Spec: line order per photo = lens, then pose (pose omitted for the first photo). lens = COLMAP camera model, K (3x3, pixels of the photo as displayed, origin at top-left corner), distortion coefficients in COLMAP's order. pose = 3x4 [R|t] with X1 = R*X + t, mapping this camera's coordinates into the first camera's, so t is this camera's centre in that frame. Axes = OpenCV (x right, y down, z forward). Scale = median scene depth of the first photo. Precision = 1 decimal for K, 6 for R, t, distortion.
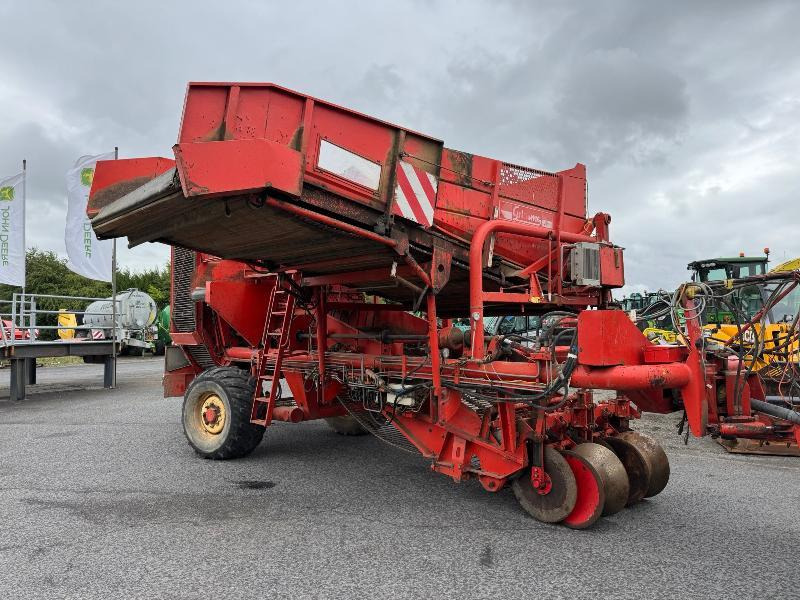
lens RADIAL K [[572.5, 0, 400.0], [0, 572.5, 300.0], [0, 0, 1]] dist [0.106293, -0.114287]
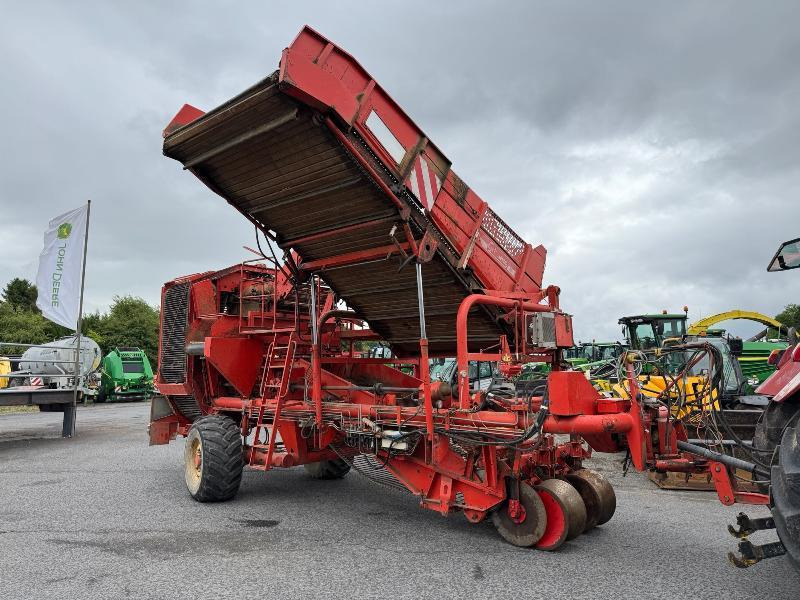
lens RADIAL K [[564.5, 0, 404.3], [0, 564.5, 300.4], [0, 0, 1]] dist [0.084002, -0.101058]
pose [[0.994824, 0.016727, 0.100228, -0.103274], [-0.008630, 0.996702, -0.080686, -0.025580], [-0.101247, 0.079404, 0.991687, -0.170060]]
